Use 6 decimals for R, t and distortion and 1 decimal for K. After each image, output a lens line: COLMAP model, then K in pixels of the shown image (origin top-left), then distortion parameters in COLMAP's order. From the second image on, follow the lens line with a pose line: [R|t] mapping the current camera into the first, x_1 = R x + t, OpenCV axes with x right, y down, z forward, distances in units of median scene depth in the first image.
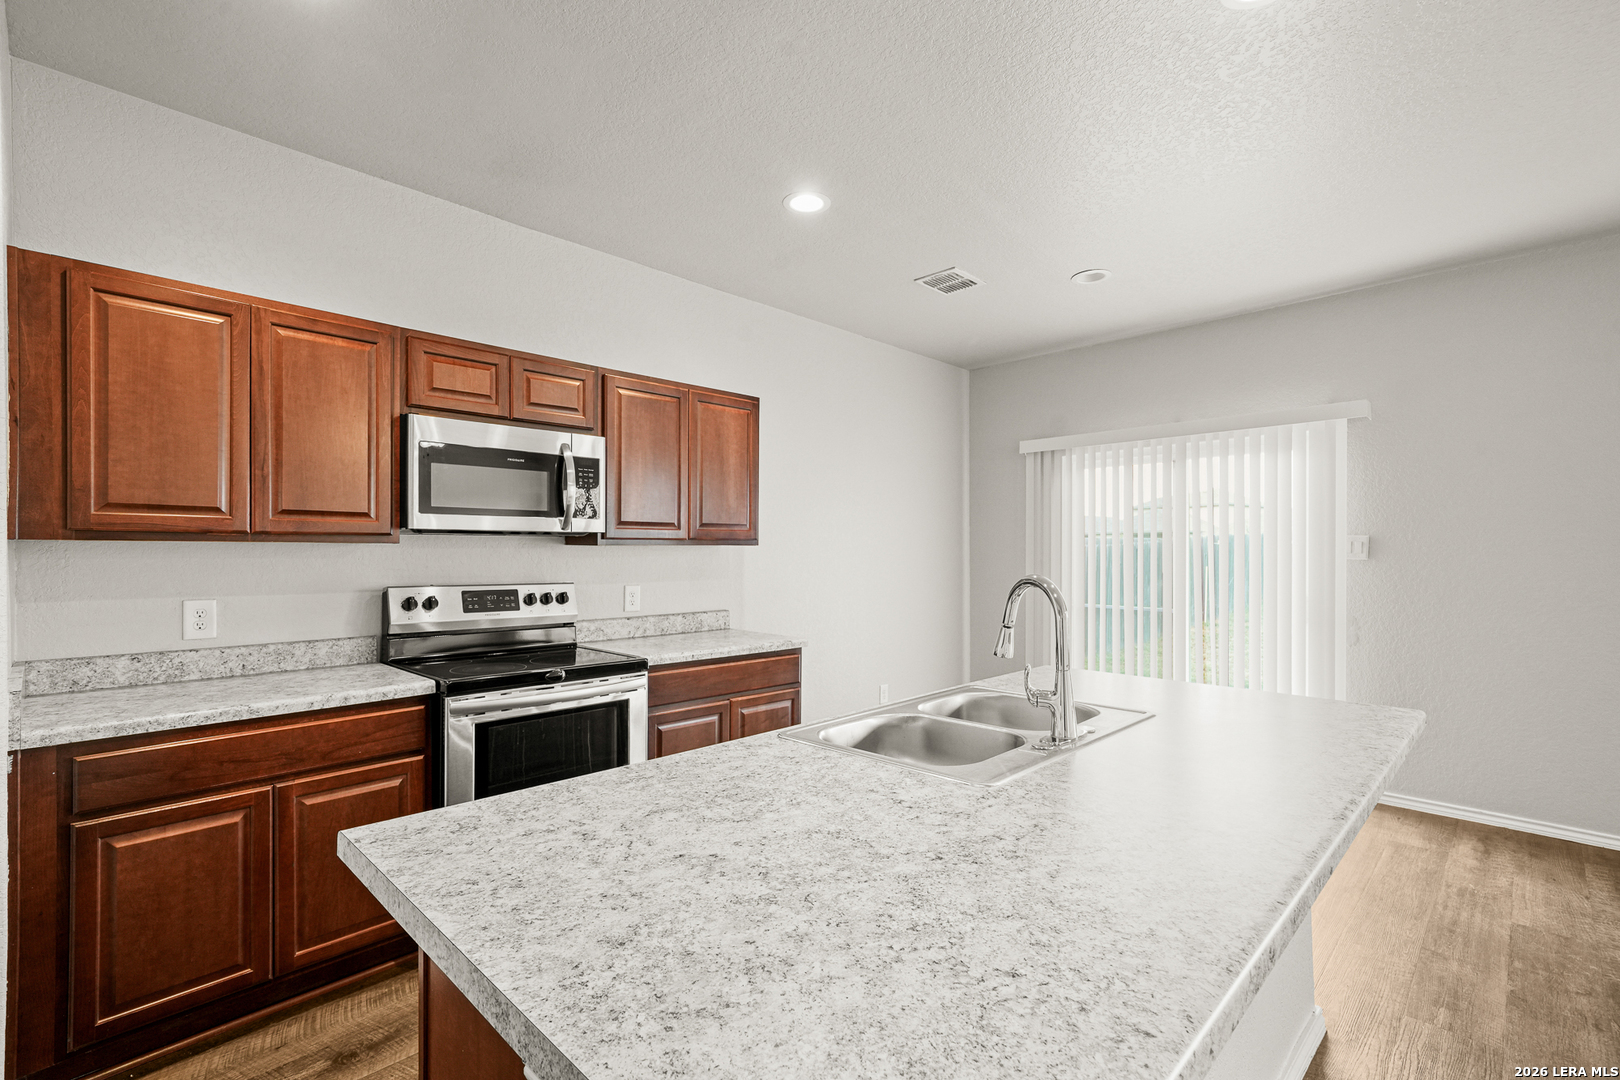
lens RADIAL K [[729.2, 0, 809.3], [0, 729.2, 556.4], [0, 0, 1]] dist [0.009604, 0.001738]
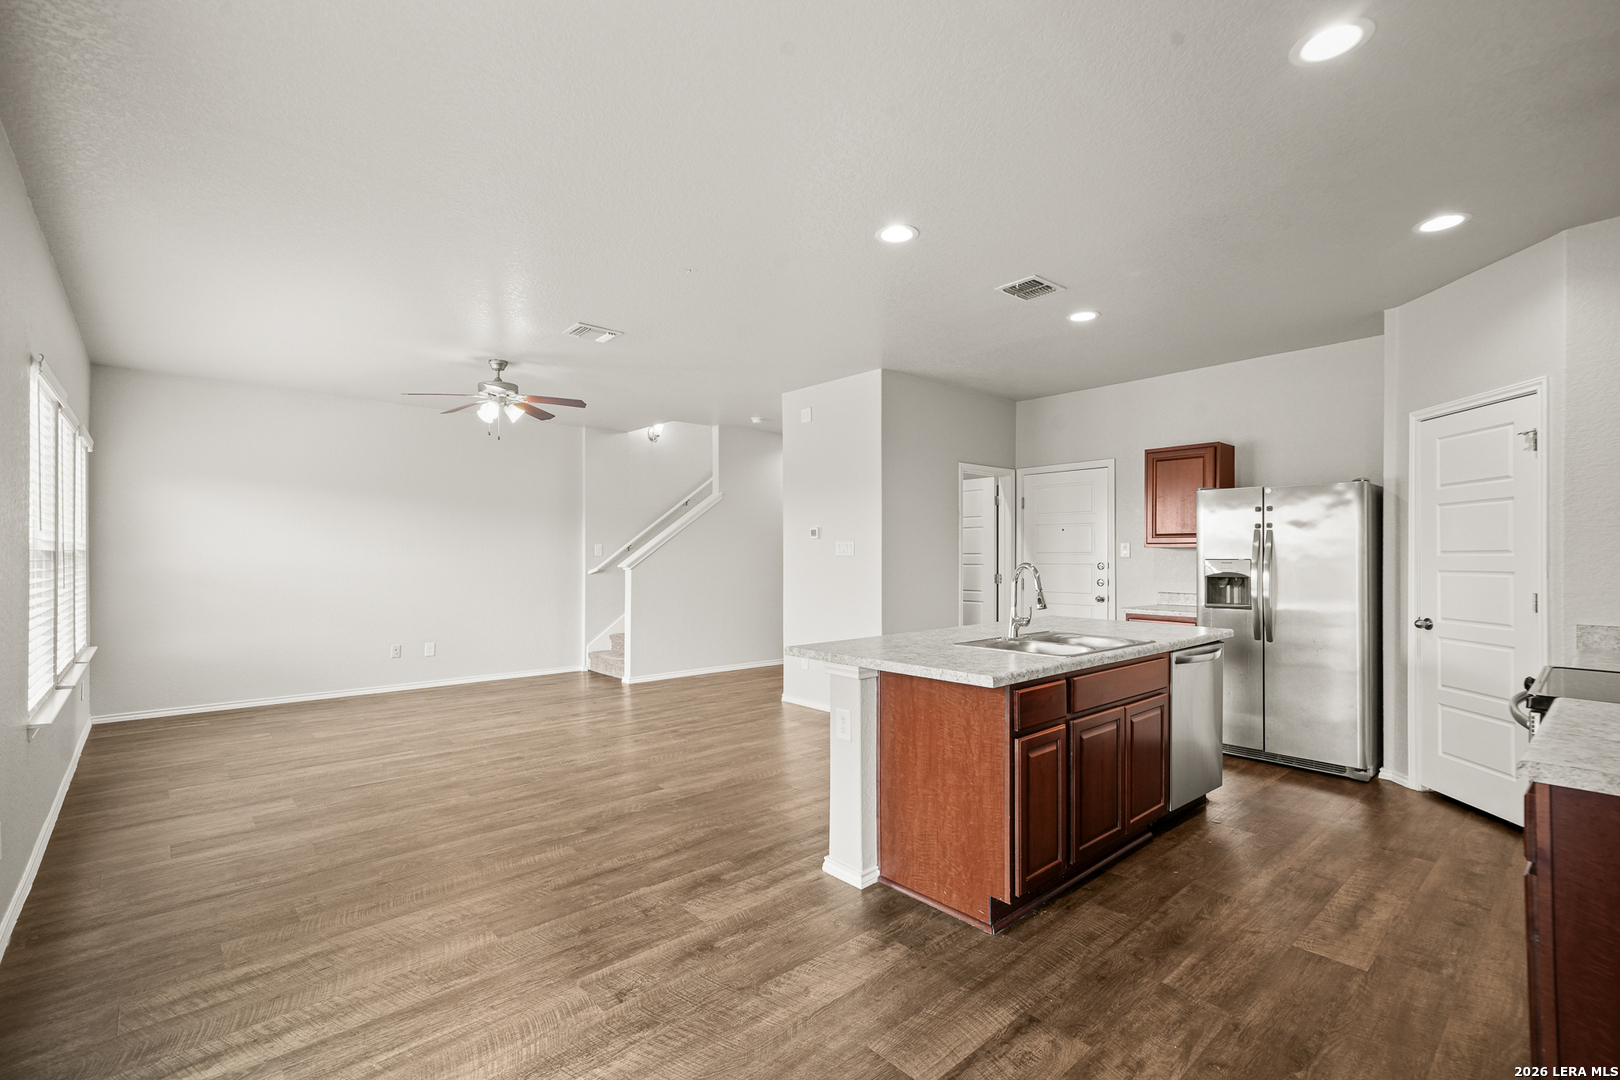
lens RADIAL K [[729.2, 0, 811.3], [0, 729.2, 554.7], [0, 0, 1]] dist [0.009604, 0.001738]
pose [[-0.998270, -0.000242, 0.058790, 0.588986], [0.000315, 0.999955, 0.009469, -0.011422], [-0.058789, 0.009471, -0.998225, 2.288769]]
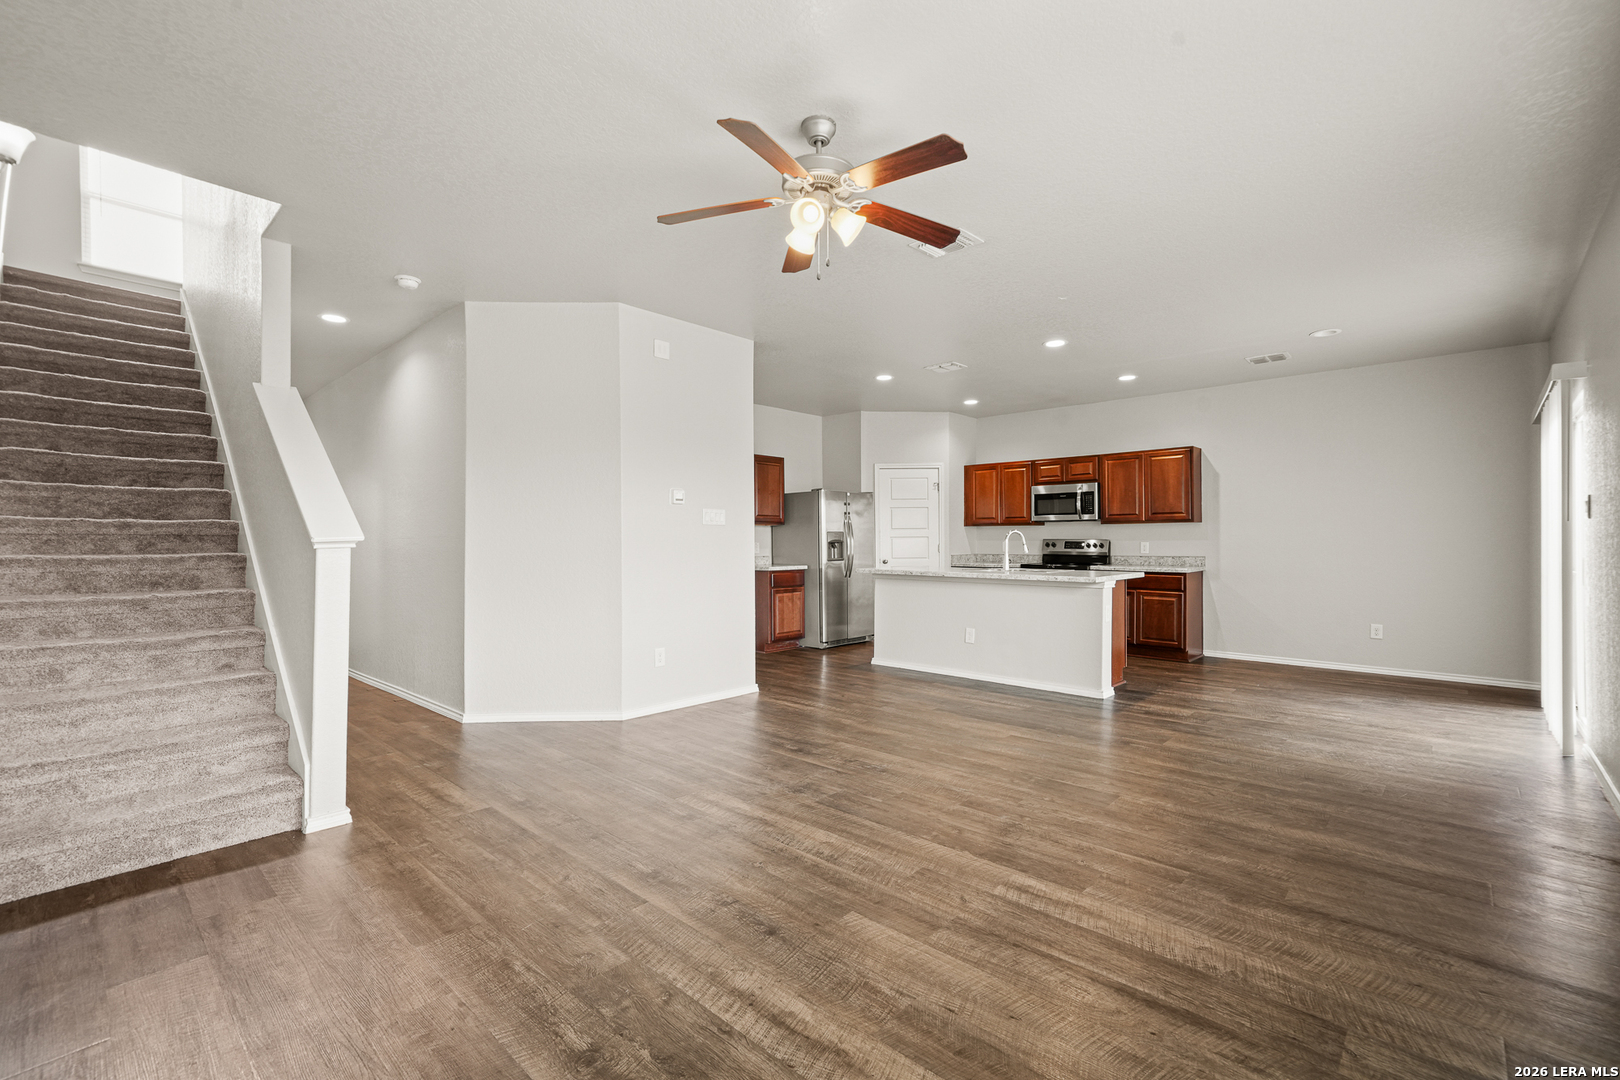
lens RADIAL K [[696.2, 0, 809.7], [0, 696.2, 540.8], [0, 0, 1]] dist [0.001548, 0.001879]
pose [[0.031806, -0.001256, -0.999493, 2.944477], [-0.005259, 0.999985, -0.001424, 0.071626], [0.999480, 0.005301, 0.031799, -0.130424]]
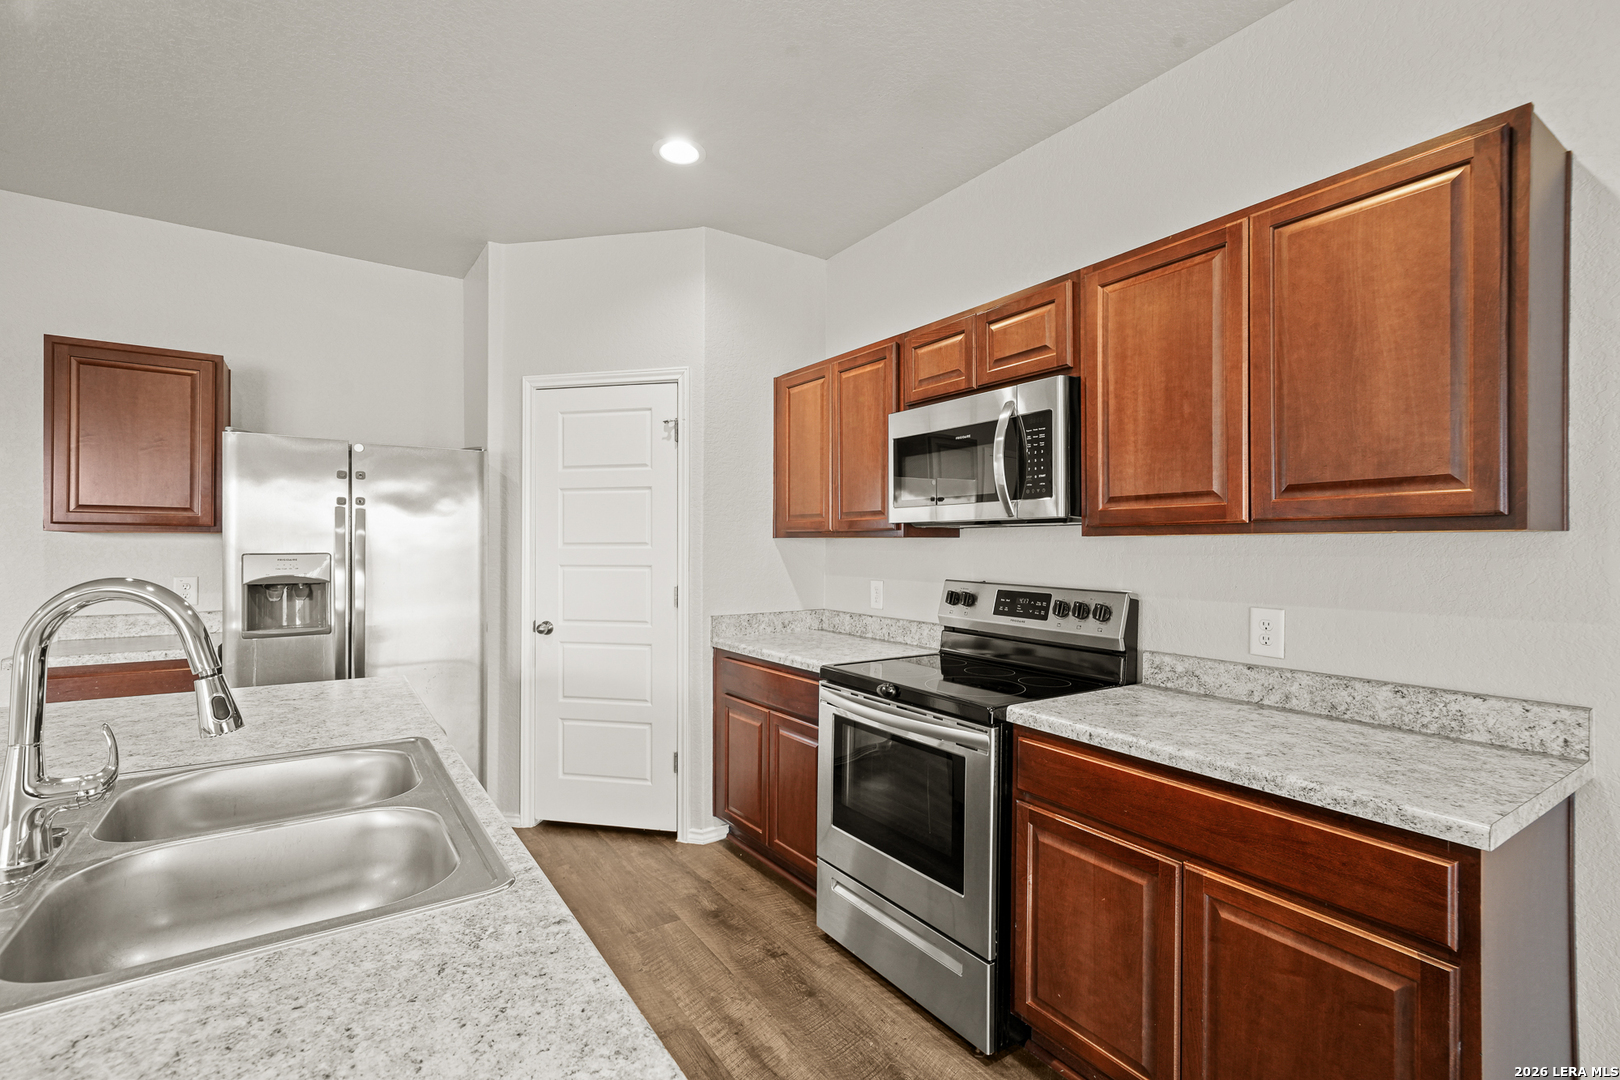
lens RADIAL K [[729.2, 0, 807.8], [0, 729.2, 544.2], [0, 0, 1]] dist [0.009604, 0.001738]
pose [[-0.194678, -0.004732, -0.980856, 0.579166], [-0.014430, 0.999894, -0.001959, -0.004077], [0.980761, 0.013772, -0.194726, 1.233760]]
